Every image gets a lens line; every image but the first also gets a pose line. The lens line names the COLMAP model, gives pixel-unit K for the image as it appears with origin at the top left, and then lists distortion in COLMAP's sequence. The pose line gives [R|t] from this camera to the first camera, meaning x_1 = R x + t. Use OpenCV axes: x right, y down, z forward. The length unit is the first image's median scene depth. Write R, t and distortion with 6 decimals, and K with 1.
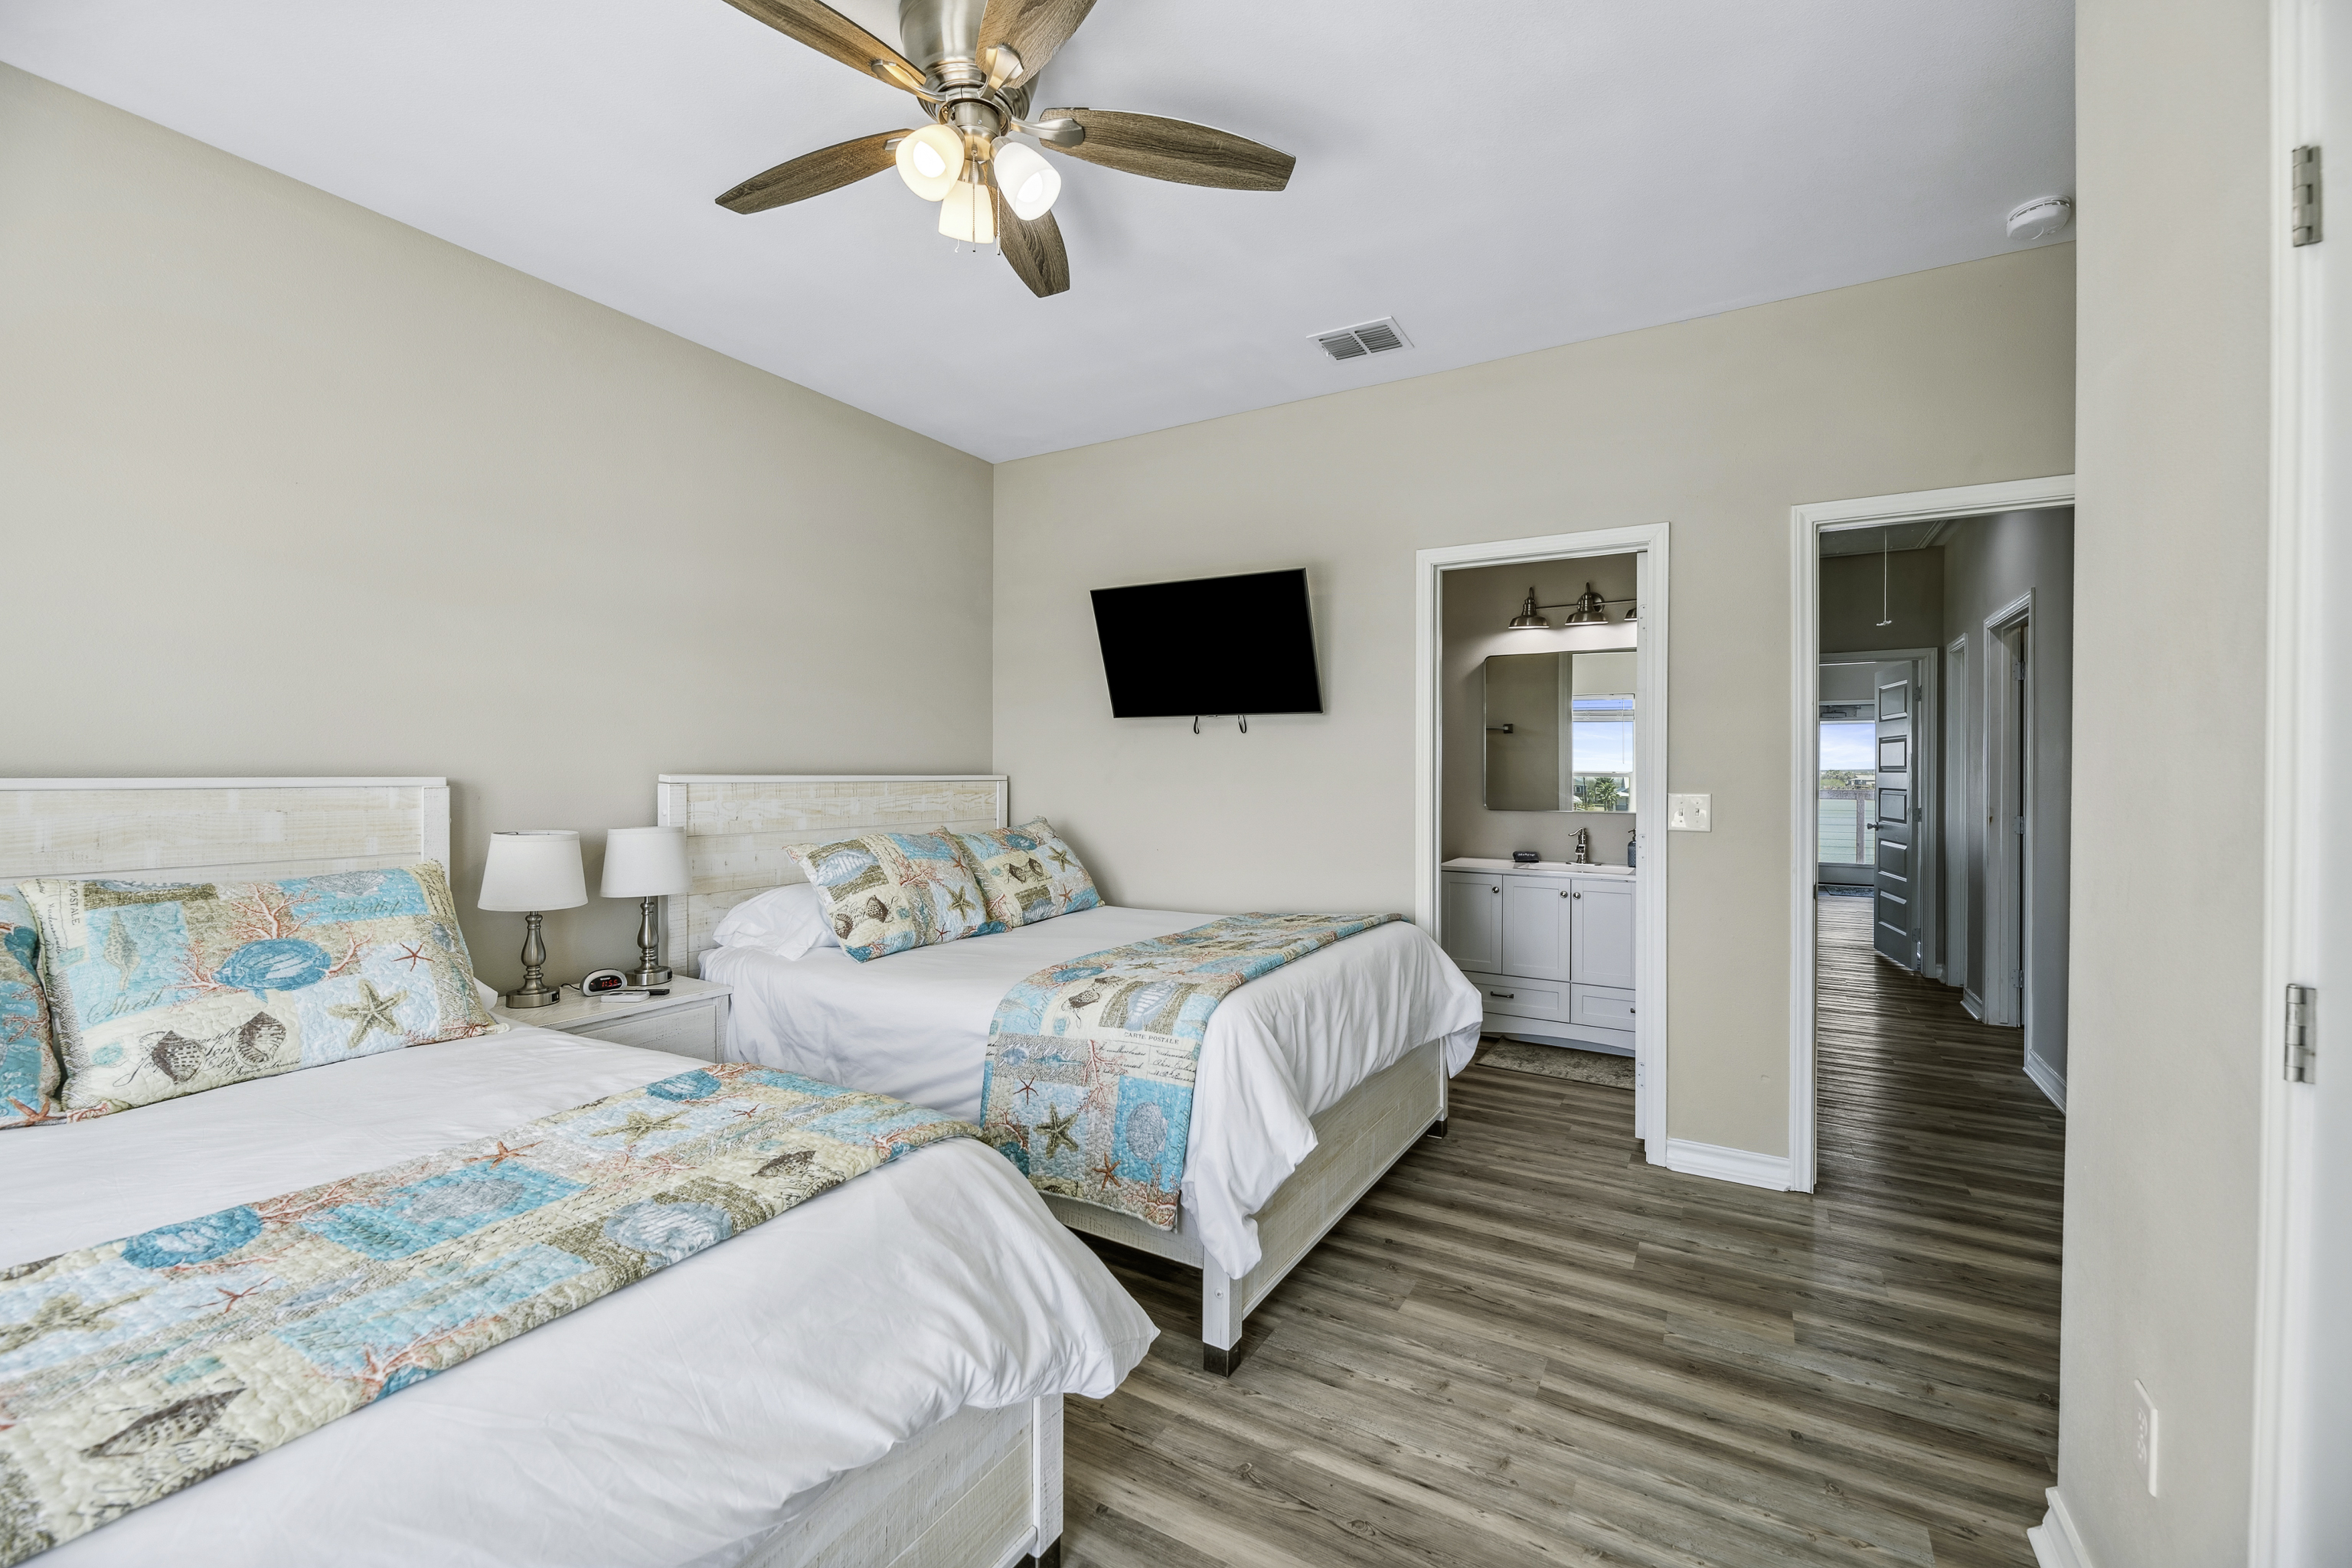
lens RADIAL K [[952.4, 0, 1188.2], [0, 952.4, 780.8], [0, 0, 1]] dist [-0.005707, -0.000110]
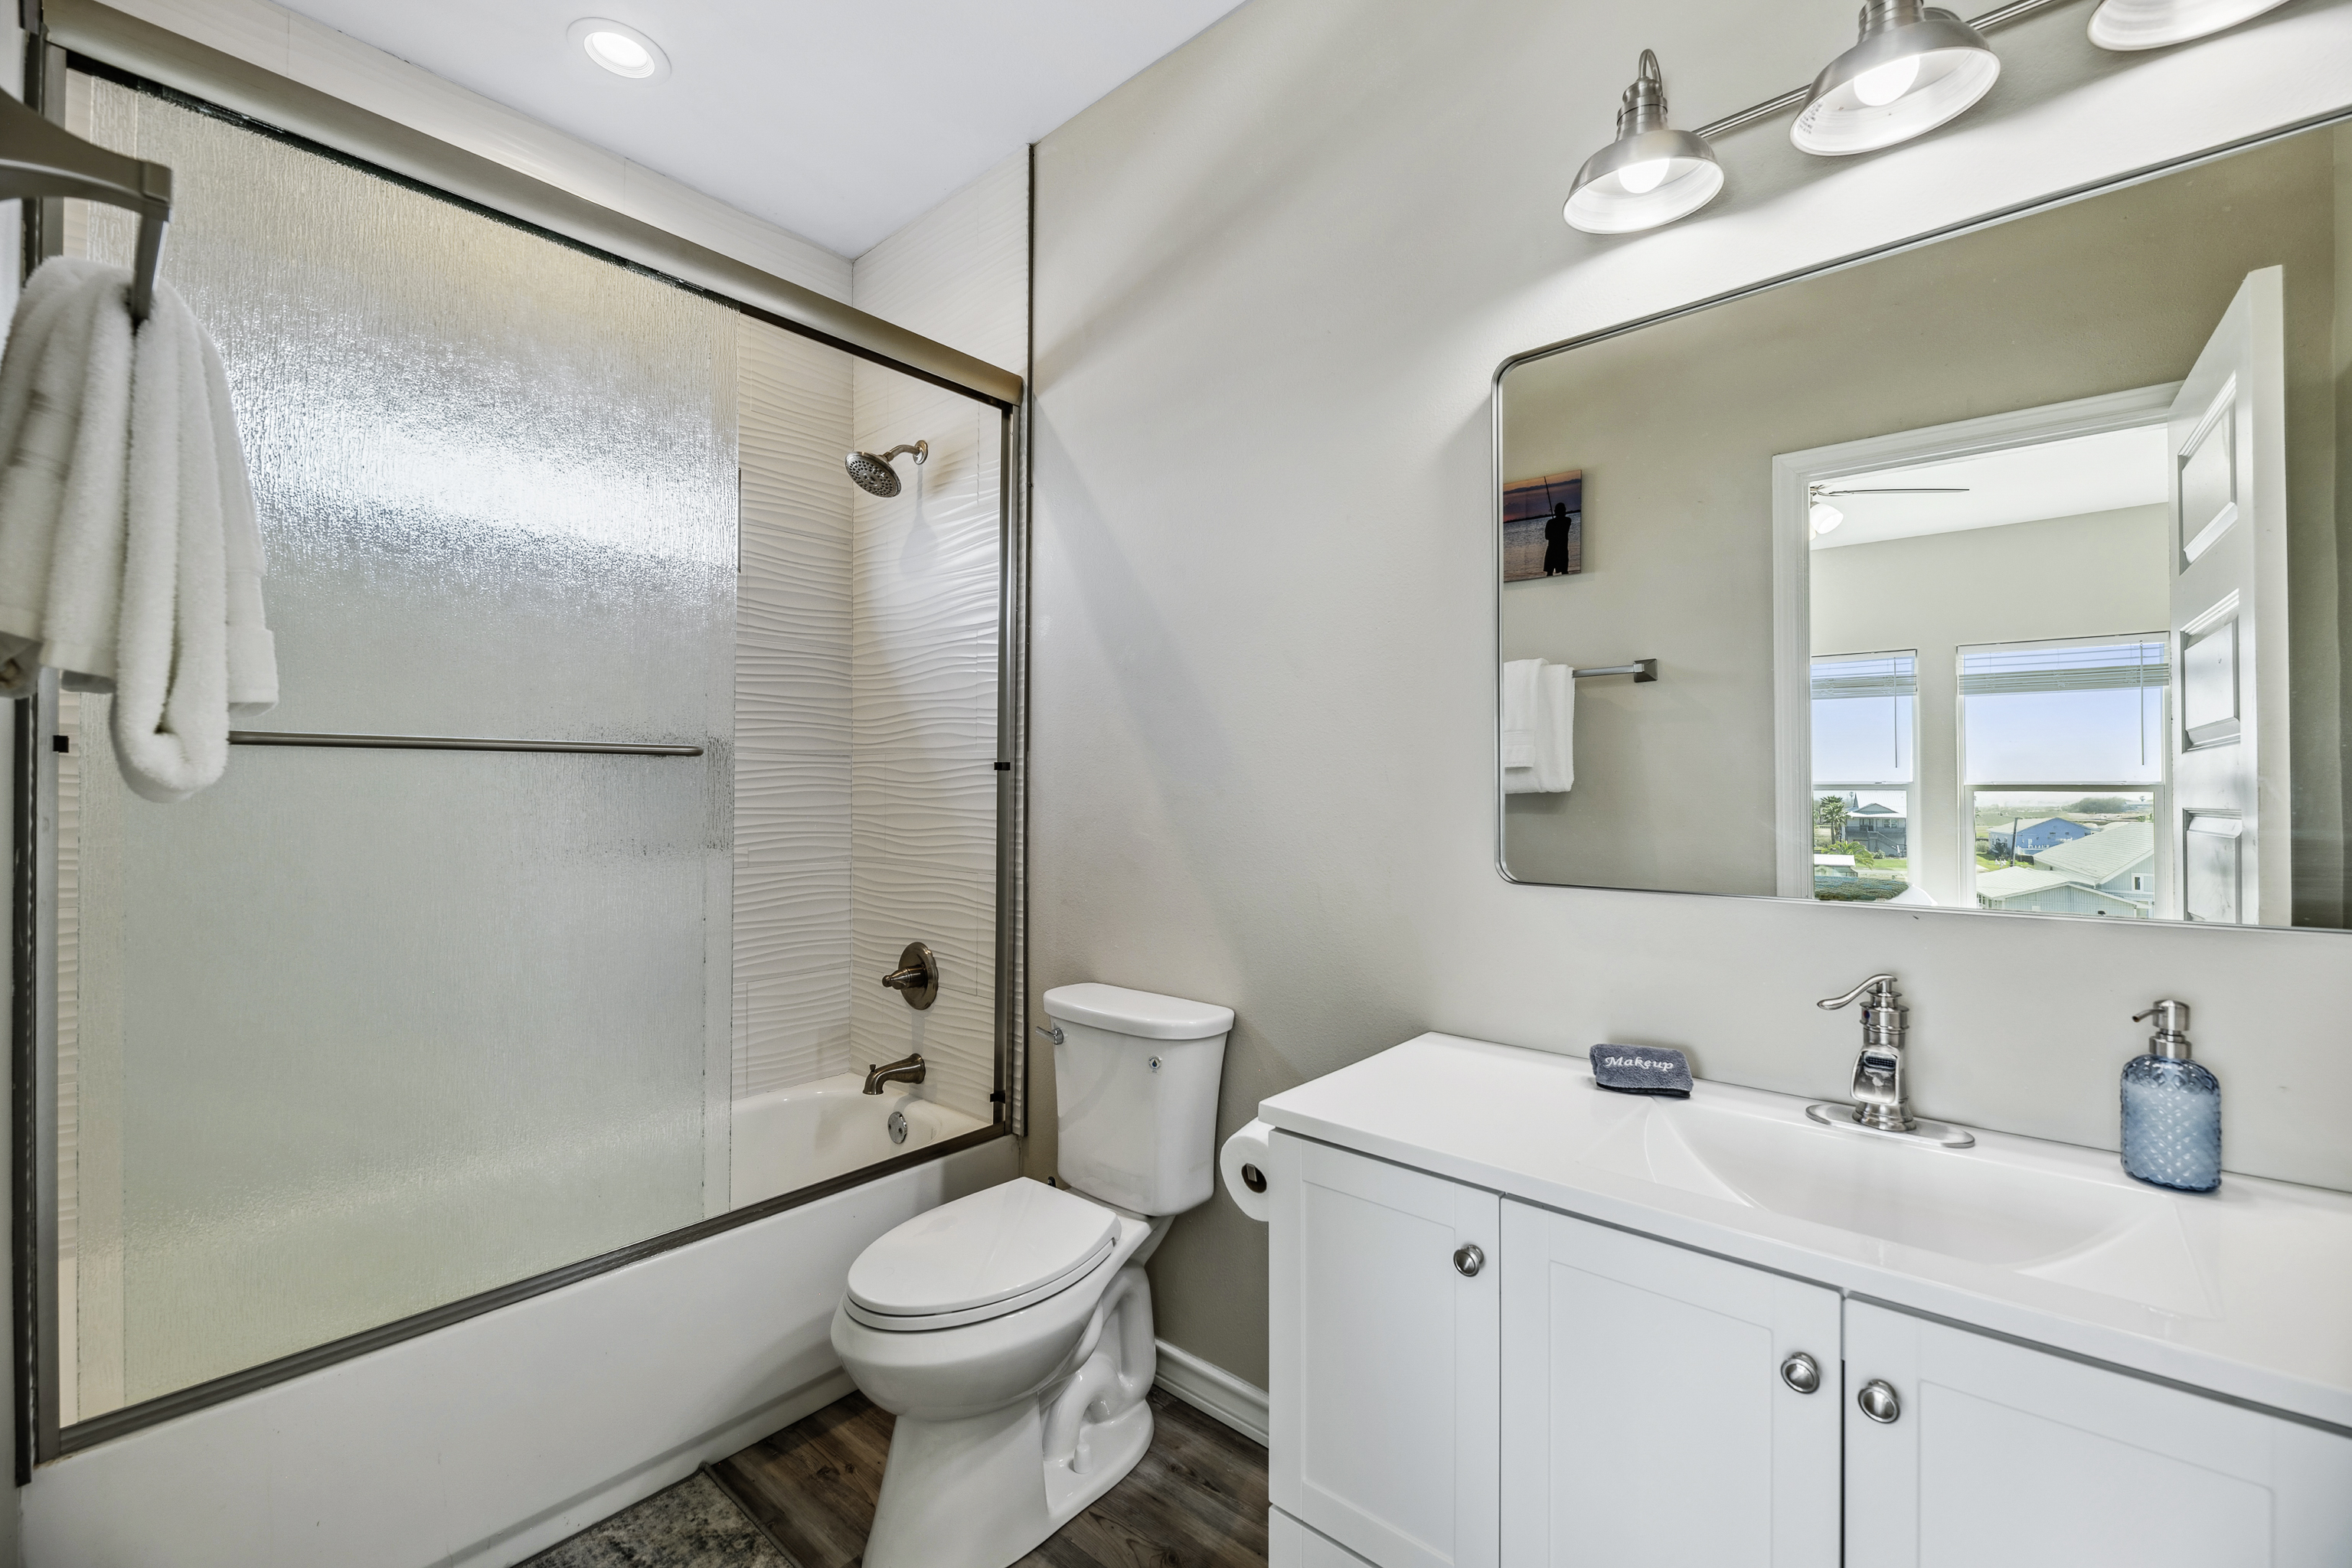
lens RADIAL K [[952.4, 0, 1188.2], [0, 952.4, 780.8], [0, 0, 1]] dist [-0.005707, -0.000110]
pose [[0.982214, -0.002863, -0.187741, 0.285003], [-0.001512, 0.999731, -0.023156, 0.005200], [0.187756, 0.023028, 0.981946, 0.723136]]
